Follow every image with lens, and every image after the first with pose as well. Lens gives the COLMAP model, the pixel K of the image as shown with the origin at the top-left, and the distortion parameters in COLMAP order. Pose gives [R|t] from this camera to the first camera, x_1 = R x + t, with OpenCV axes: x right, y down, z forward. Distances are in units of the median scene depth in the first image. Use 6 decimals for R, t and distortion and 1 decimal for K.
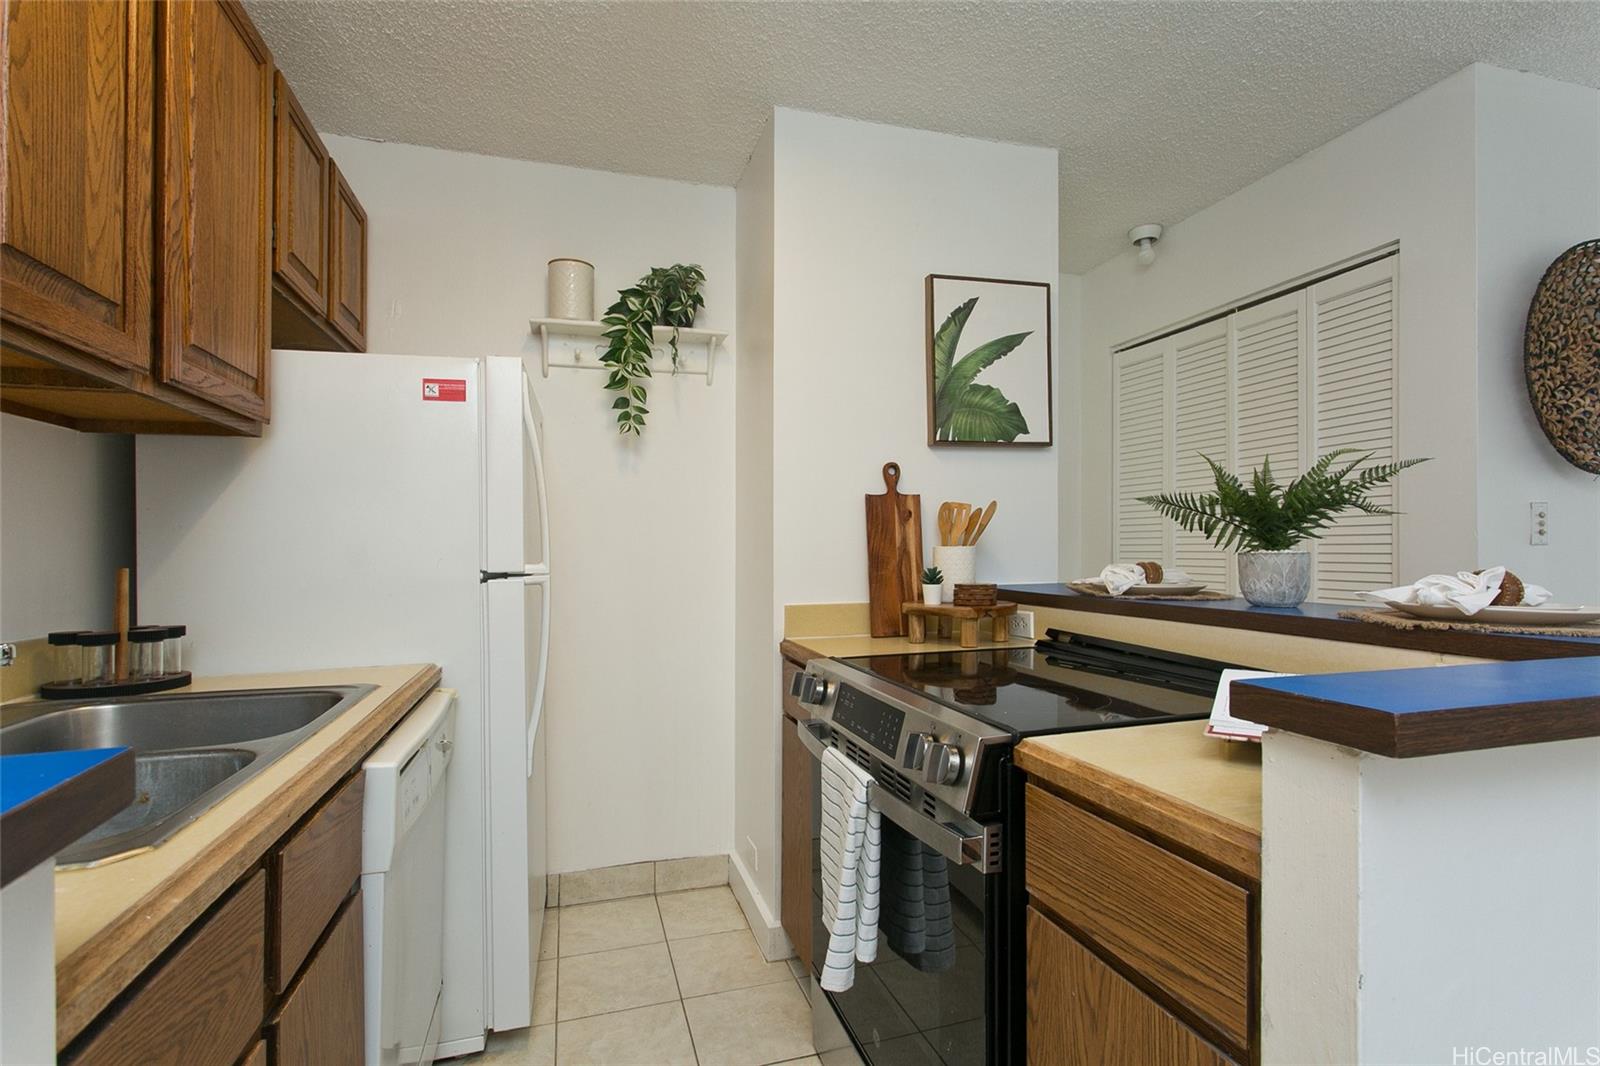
lens RADIAL K [[761.5, 0, 802.5], [0, 761.5, 553.9], [0, 0, 1]] dist [-0.003582, 0.002649]
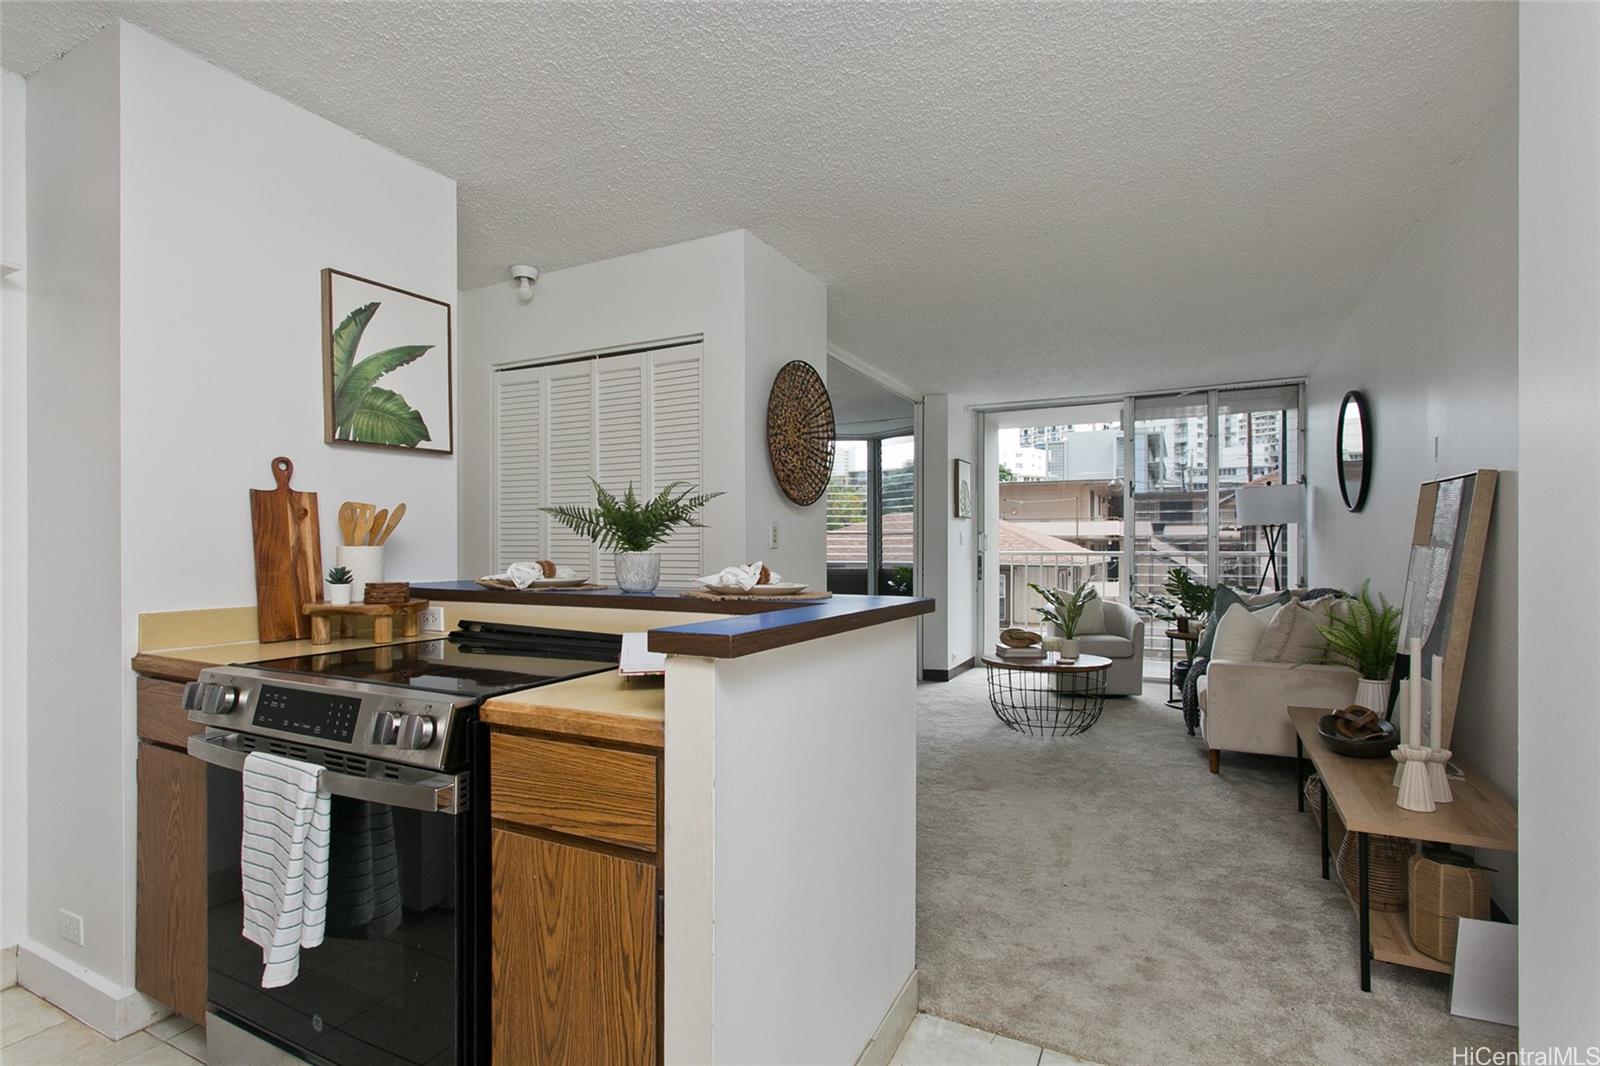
lens RADIAL K [[761.5, 0, 788.2], [0, 761.5, 558.9], [0, 0, 1]] dist [-0.003582, 0.002649]
pose [[0.700617, -0.003994, 0.713526, -0.129190], [-0.000307, 0.999983, 0.005898, 0.000619], [-0.713537, -0.004351, 0.700604, -0.119896]]
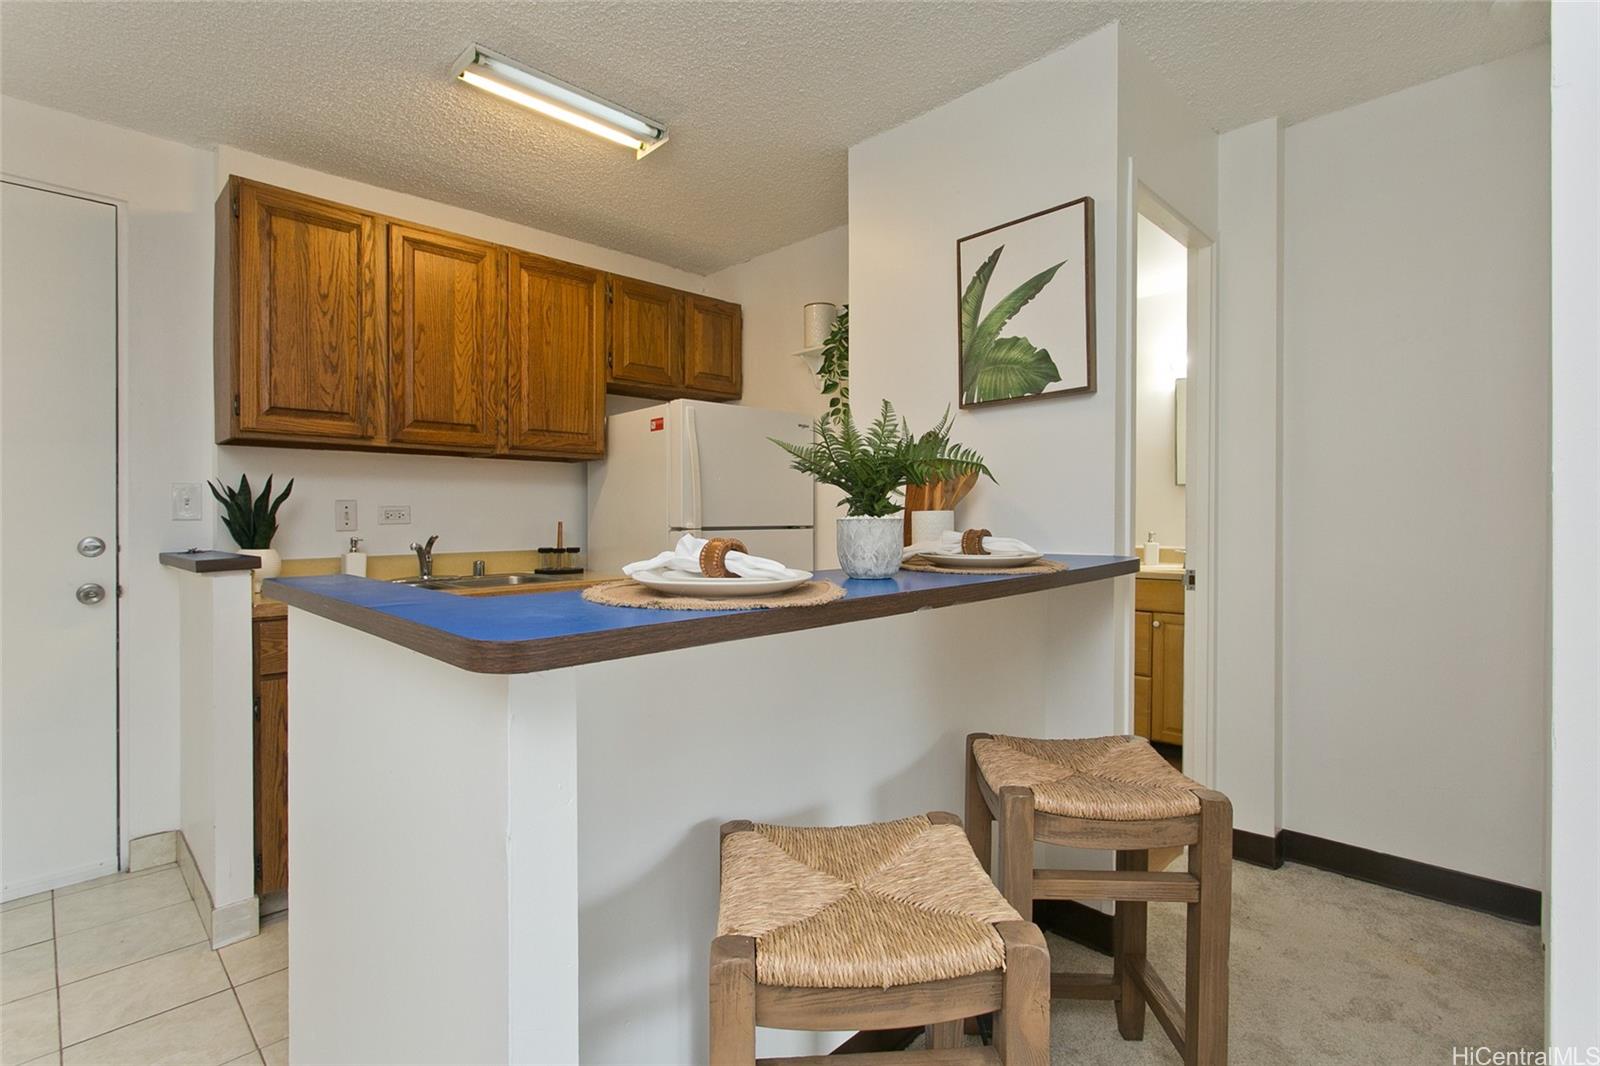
lens RADIAL K [[761.5, 0, 791.5], [0, 761.5, 530.5], [0, 0, 1]] dist [-0.003582, 0.002649]
pose [[0.474070, 0.021245, -0.880231, 1.055023], [-0.001585, 0.999728, 0.023275, -0.007396], [0.880486, -0.009639, 0.473975, 0.360550]]
